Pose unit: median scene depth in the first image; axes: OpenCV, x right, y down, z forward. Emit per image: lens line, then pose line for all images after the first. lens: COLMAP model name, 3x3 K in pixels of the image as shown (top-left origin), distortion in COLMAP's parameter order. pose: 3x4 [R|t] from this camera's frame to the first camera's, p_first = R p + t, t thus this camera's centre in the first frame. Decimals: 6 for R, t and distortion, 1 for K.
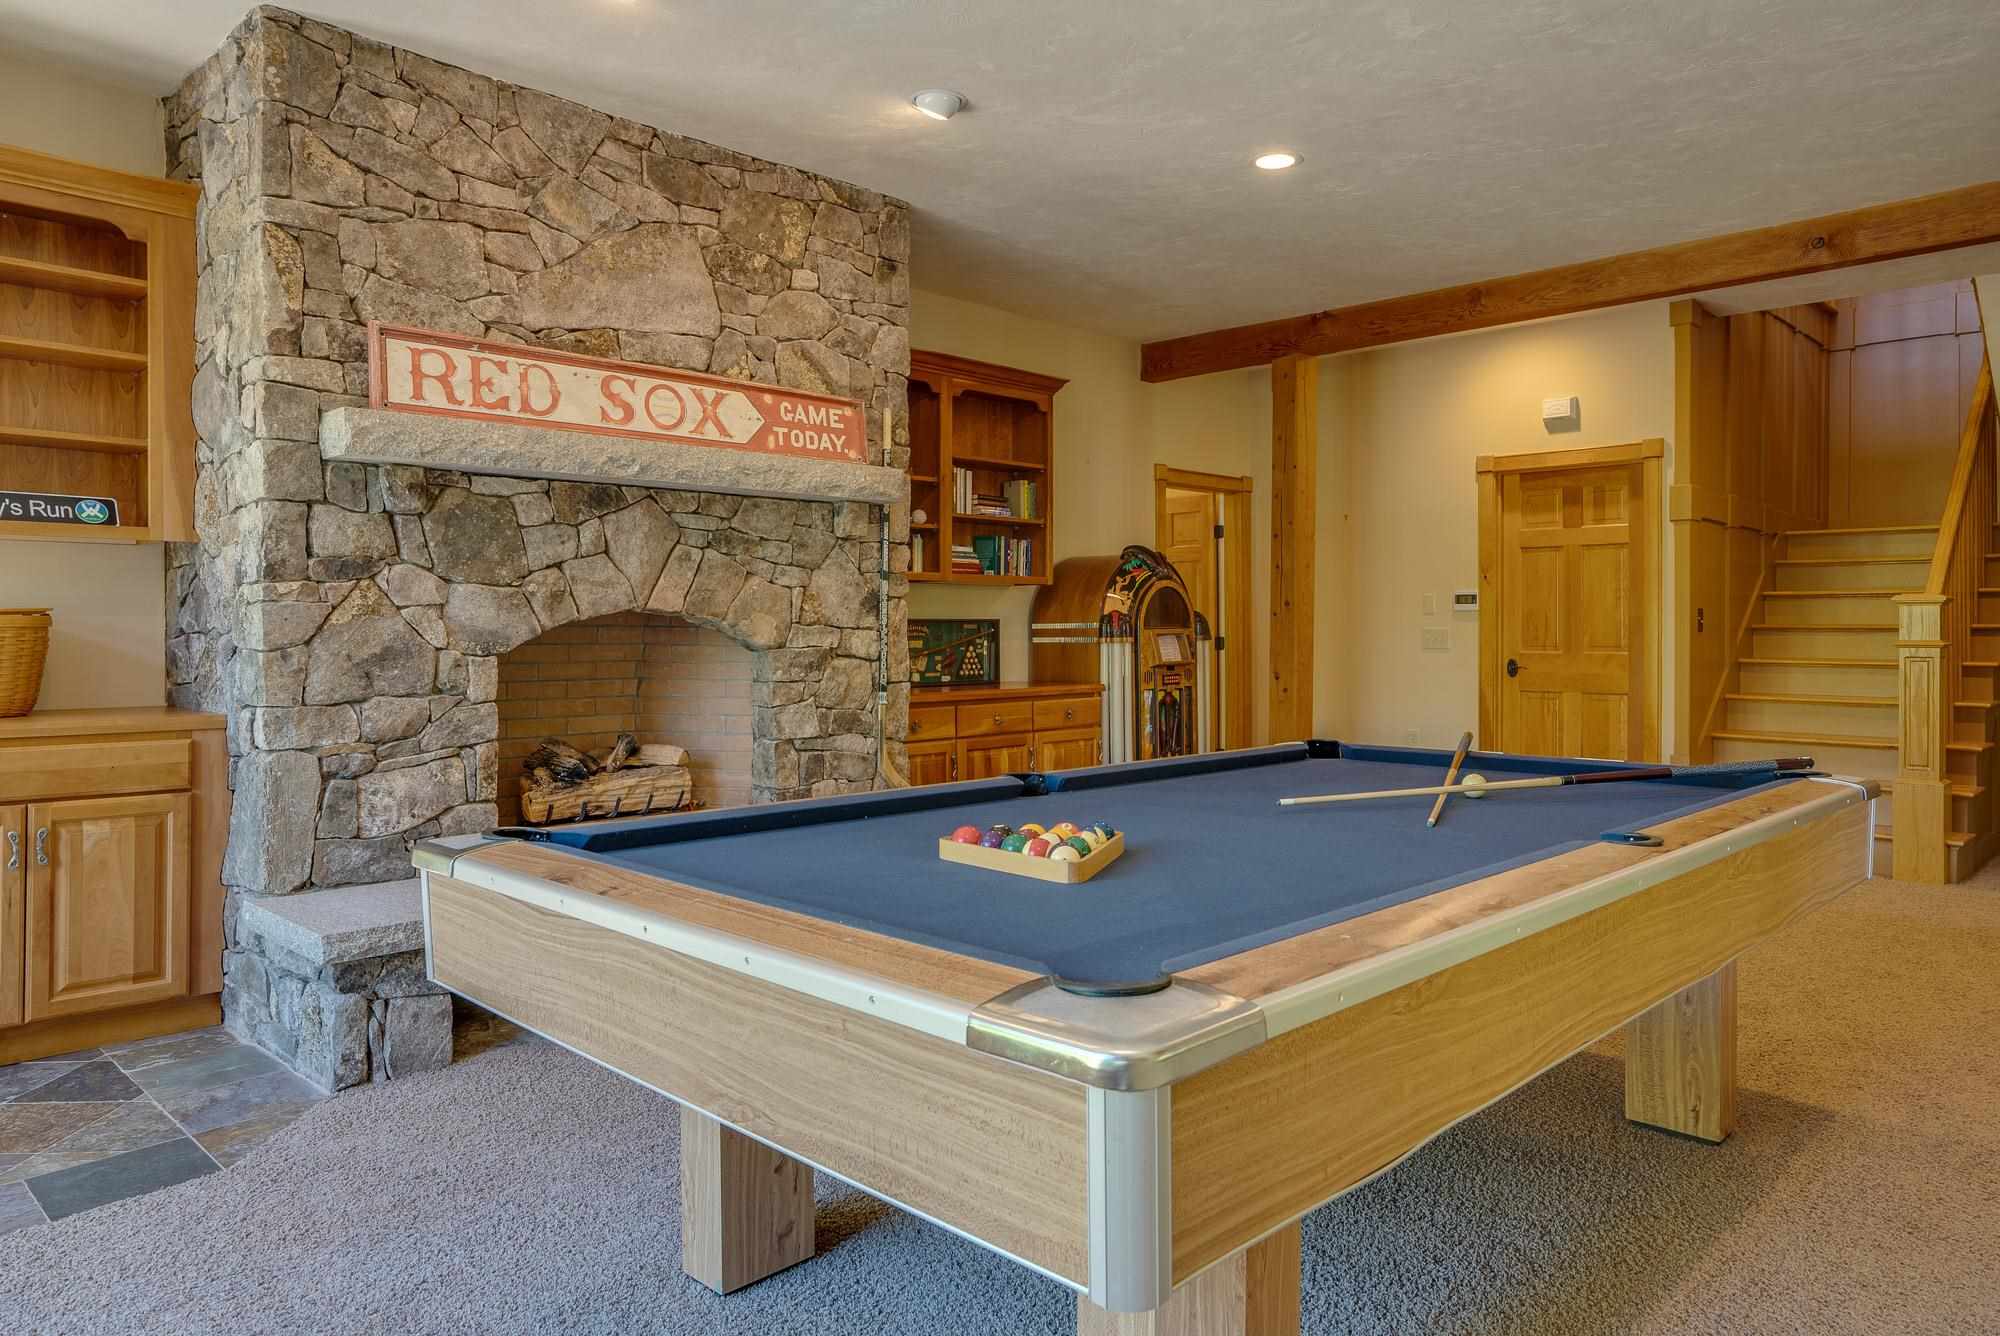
lens RADIAL K [[1315.4, 0, 1001.5], [0, 1315.4, 658.8], [0, 0, 1]] dist [0.007265, 0.001838]
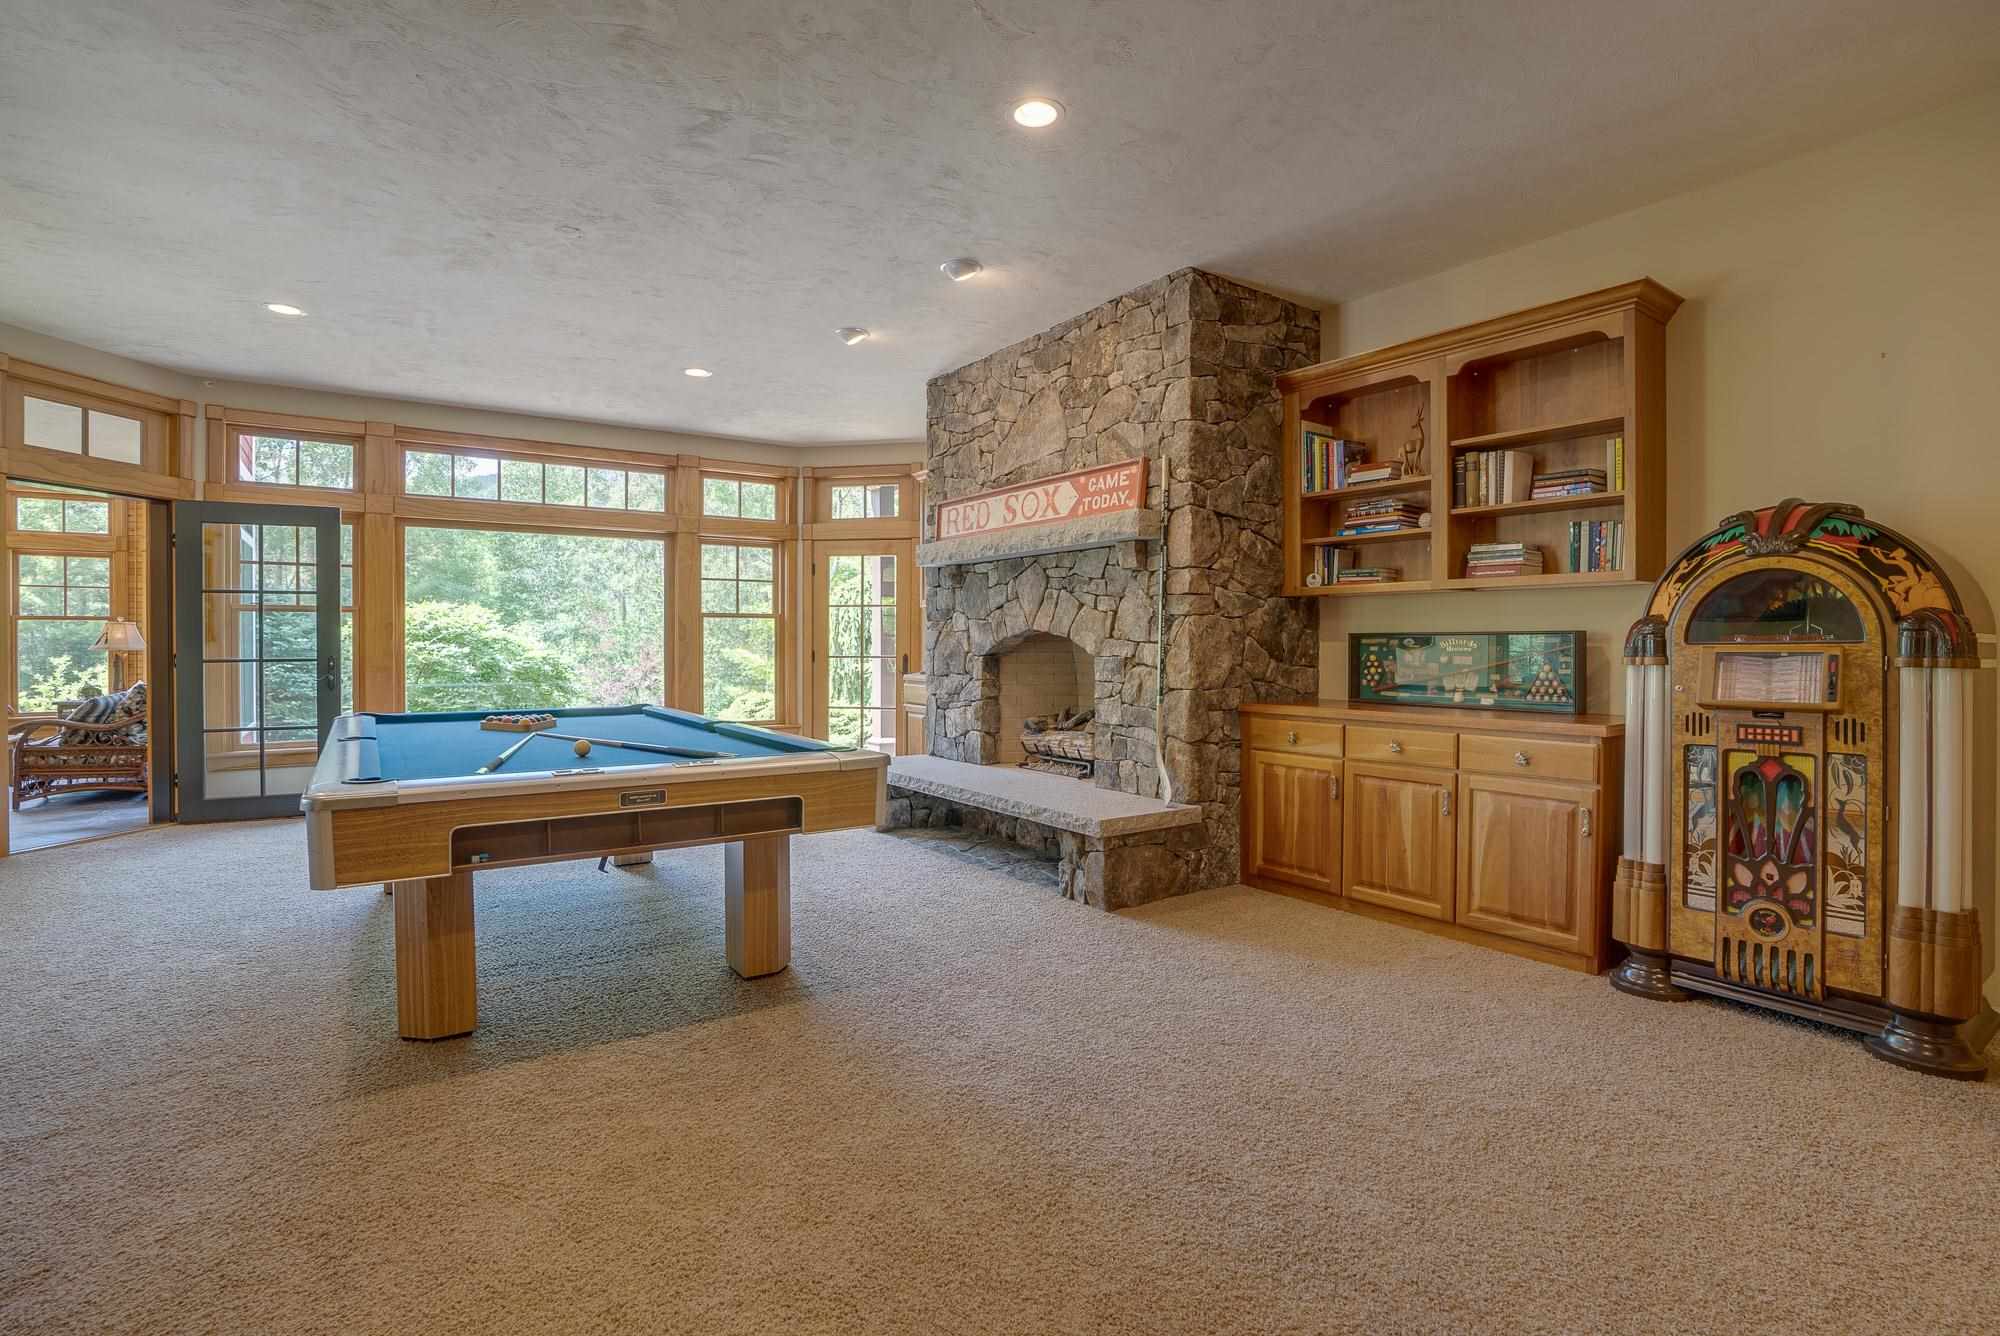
lens RADIAL K [[970.1, 0, 1000.4], [0, 970.1, 651.8], [0, 0, 1]] dist [-0.032430, 0.001195]
pose [[-0.191633, 0.014393, -0.981361, 0.880627], [-0.018905, 0.999653, 0.018353, -0.030929], [0.981285, 0.022070, -0.191294, 1.140115]]
